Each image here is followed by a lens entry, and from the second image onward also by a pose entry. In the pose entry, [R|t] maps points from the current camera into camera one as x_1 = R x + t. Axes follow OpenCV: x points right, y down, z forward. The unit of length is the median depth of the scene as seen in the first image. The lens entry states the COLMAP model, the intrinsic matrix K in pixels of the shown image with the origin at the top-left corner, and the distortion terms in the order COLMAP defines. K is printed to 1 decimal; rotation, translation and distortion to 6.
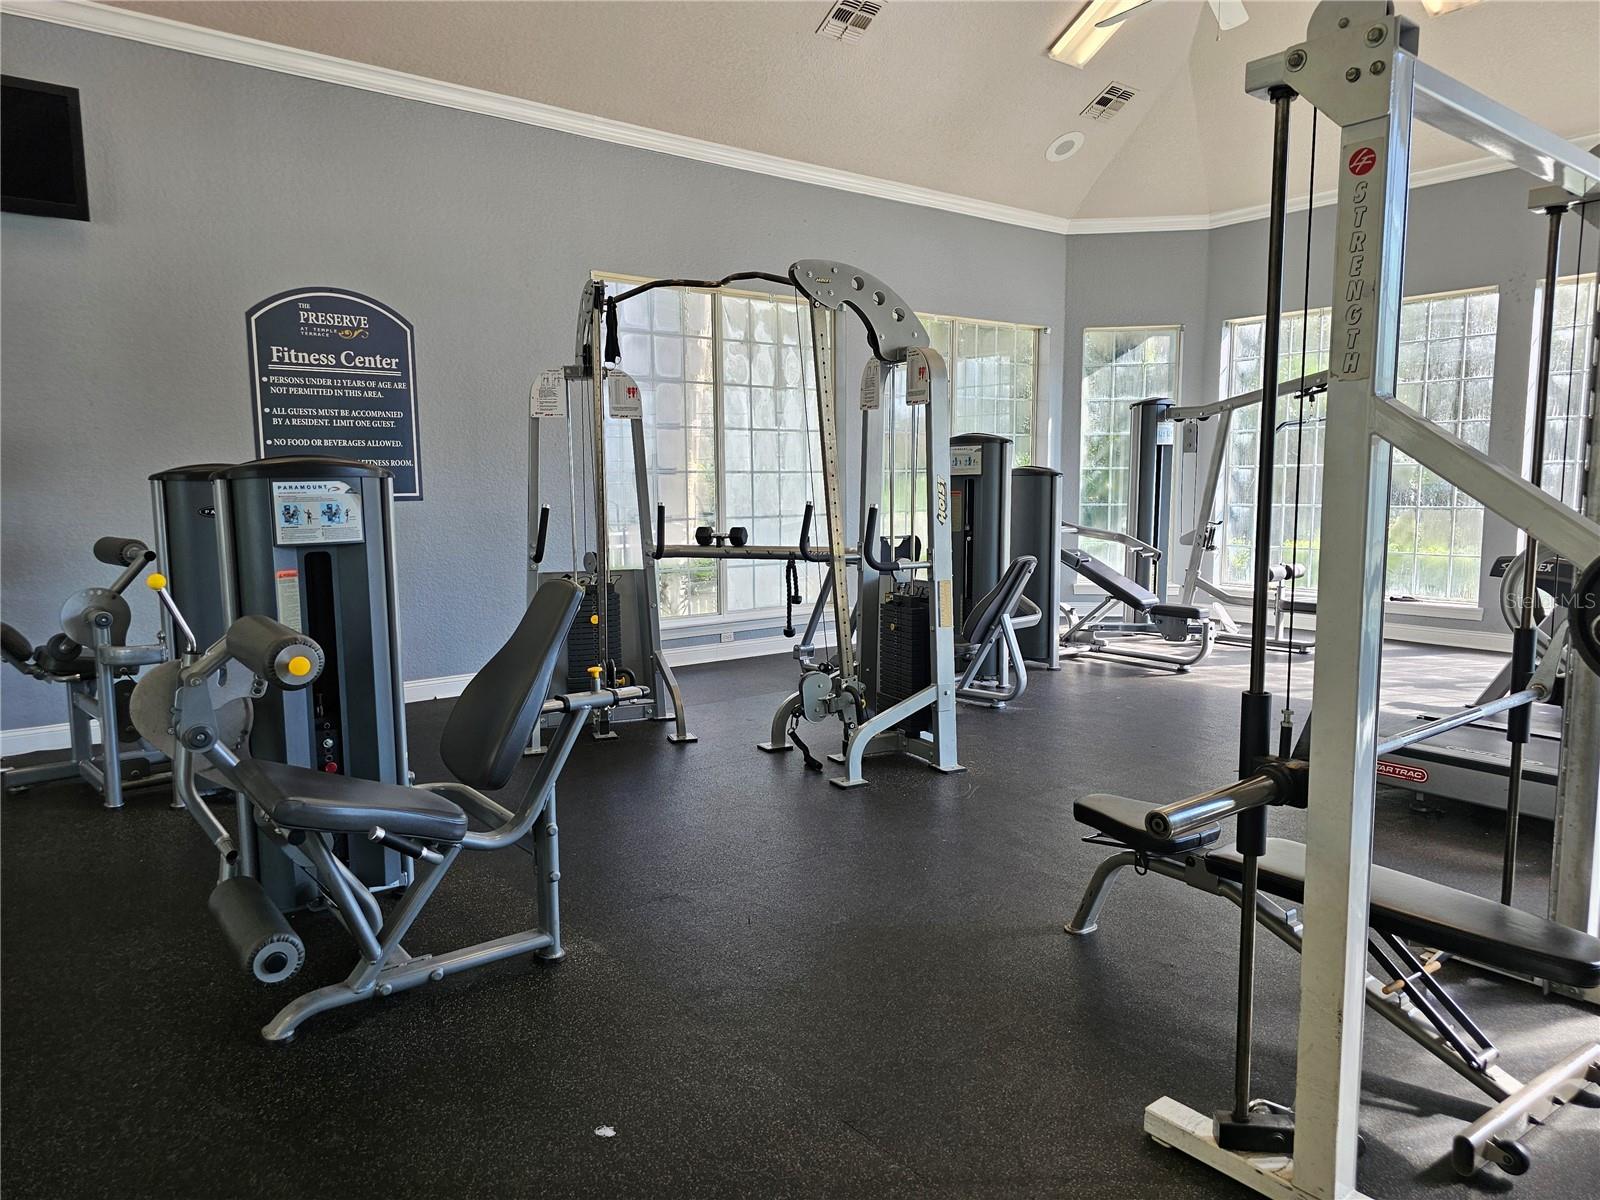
lens RADIAL K [[1070.1, 0, 804.1], [0, 1070.1, 595.2], [0, 0, 1]] dist [0.043386, -0.045123]
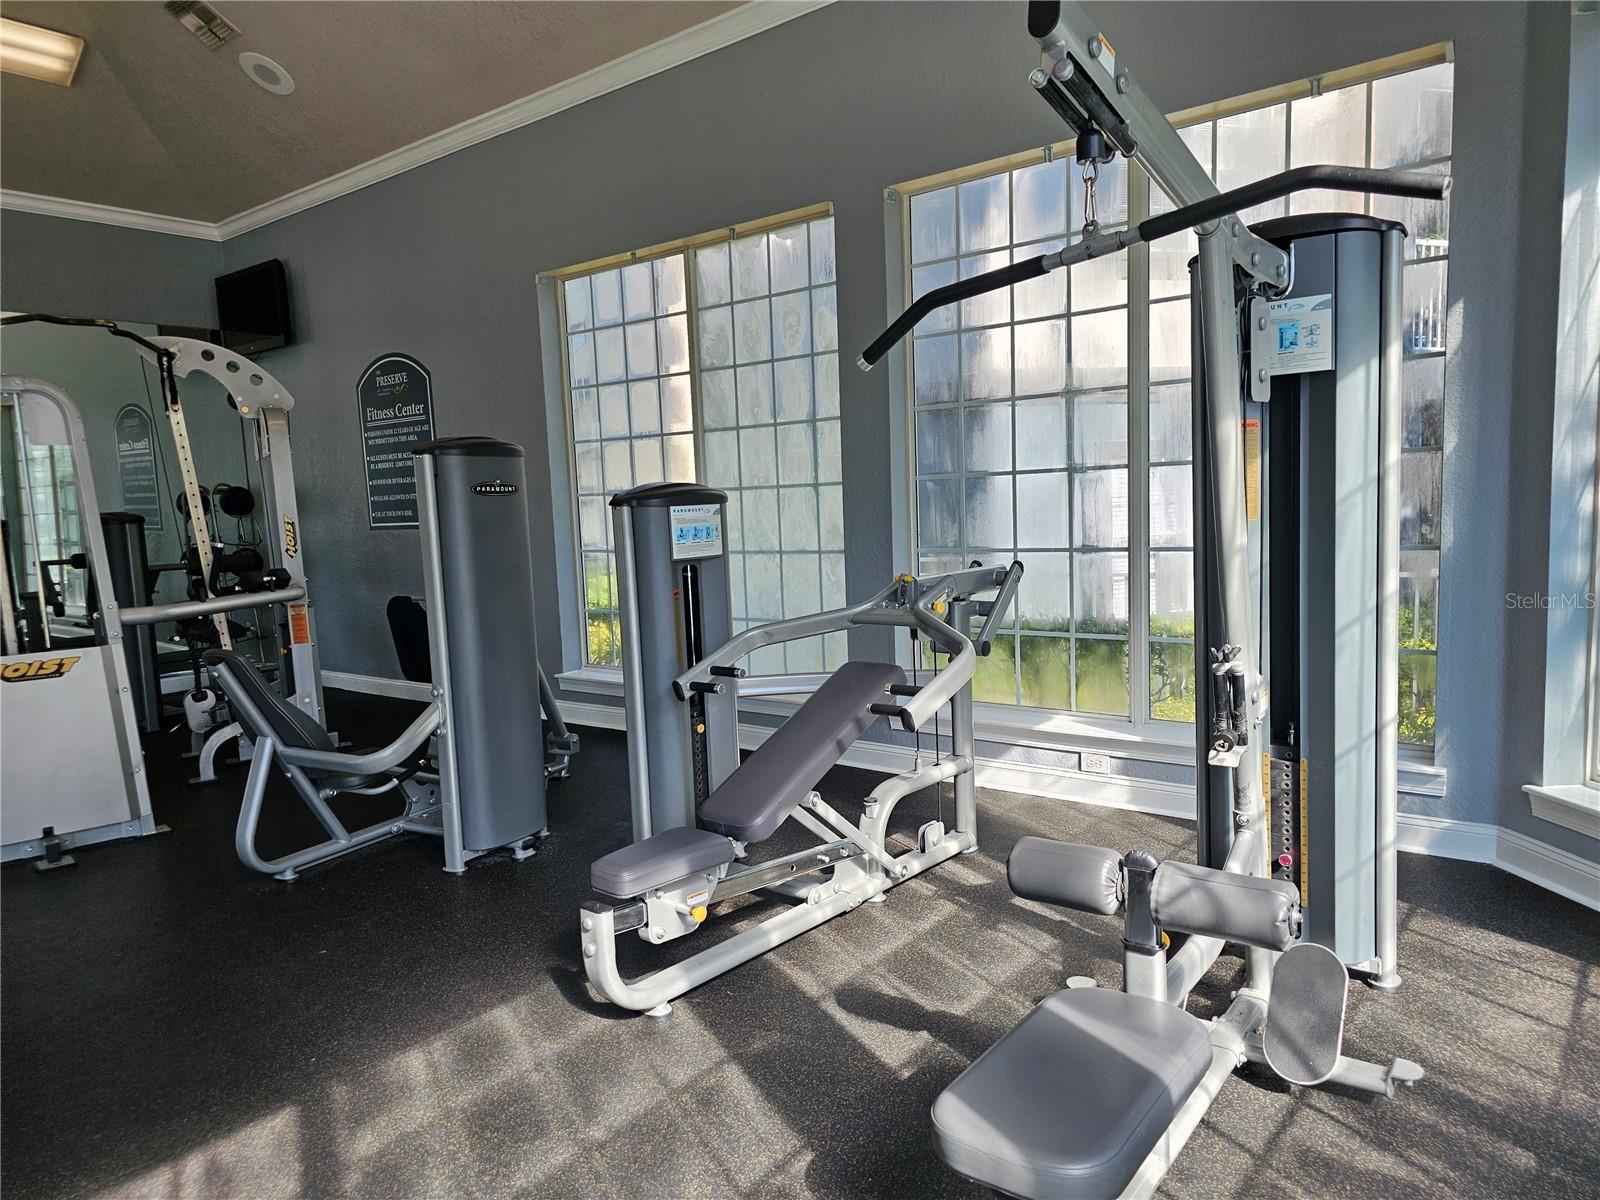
lens RADIAL K [[1070.1, 0, 800.5], [0, 1070.1, 606.5], [0, 0, 1]] dist [0.043386, -0.045123]
pose [[0.234231, 0.086156, -0.968356, 0.838343], [-0.074879, 0.994705, 0.070388, -0.117128], [0.969293, 0.056022, 0.239443, 1.131105]]
